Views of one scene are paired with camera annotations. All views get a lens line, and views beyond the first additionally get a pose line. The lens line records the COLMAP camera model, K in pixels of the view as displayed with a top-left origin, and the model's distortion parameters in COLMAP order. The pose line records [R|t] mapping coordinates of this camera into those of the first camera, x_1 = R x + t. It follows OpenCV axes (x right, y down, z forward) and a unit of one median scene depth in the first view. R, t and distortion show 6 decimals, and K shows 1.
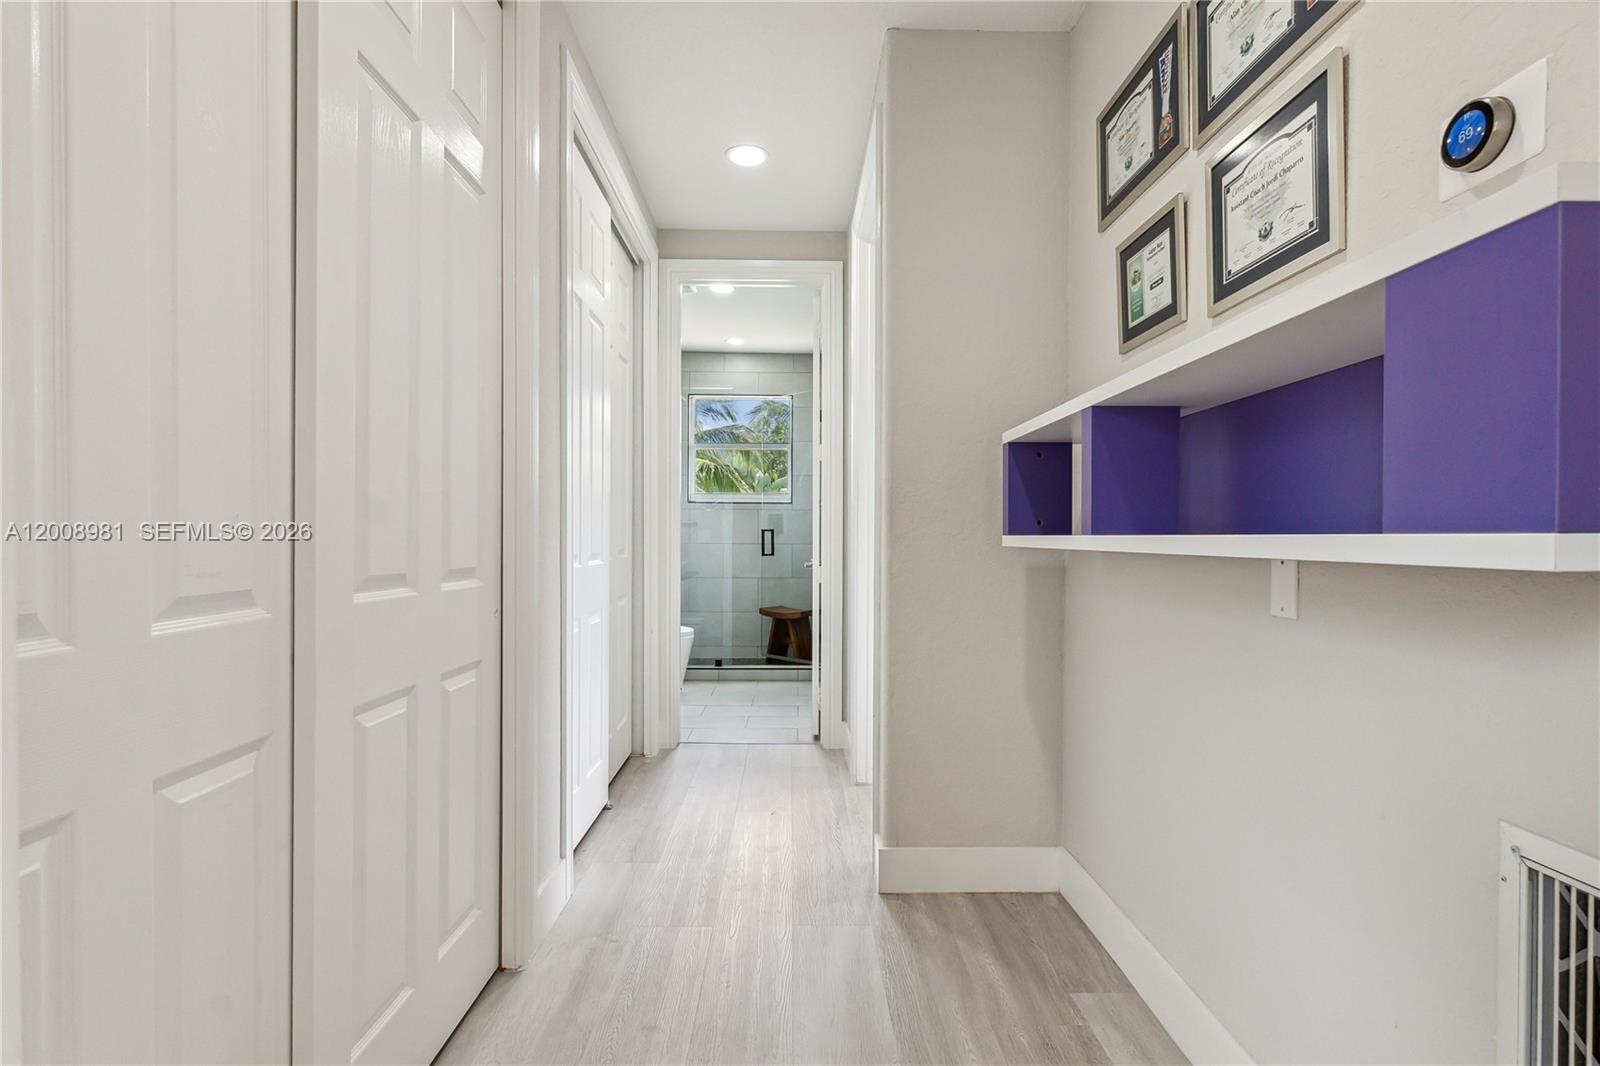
lens RADIAL K [[766.4, 0, 800.0], [0, 766.4, 533.0], [0, 0, 1]] dist [0.000054, 0.000738]
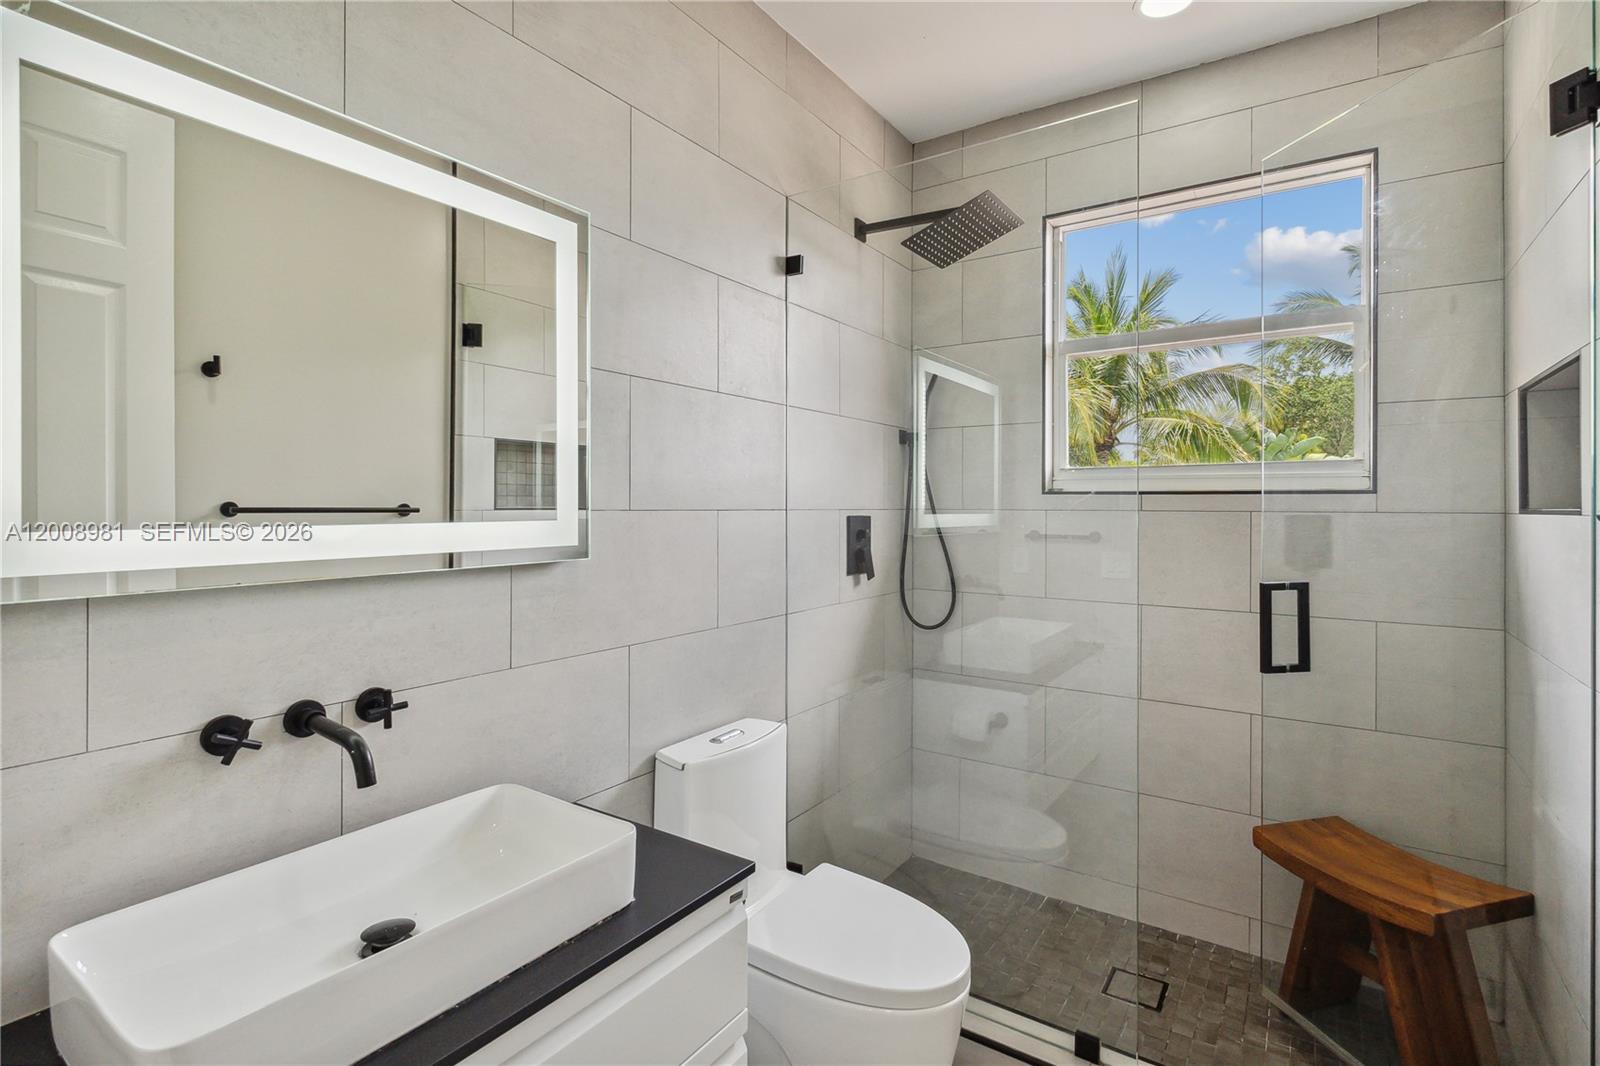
lens RADIAL K [[766.4, 0, 800.0], [0, 766.4, 533.0], [0, 0, 1]] dist [0.000054, 0.000738]
pose [[0.822247, 0.004929, -0.569110, -0.027603], [0.010087, 0.999679, 0.023232, -0.031733], [0.569042, -0.024843, 0.821933, 0.648864]]
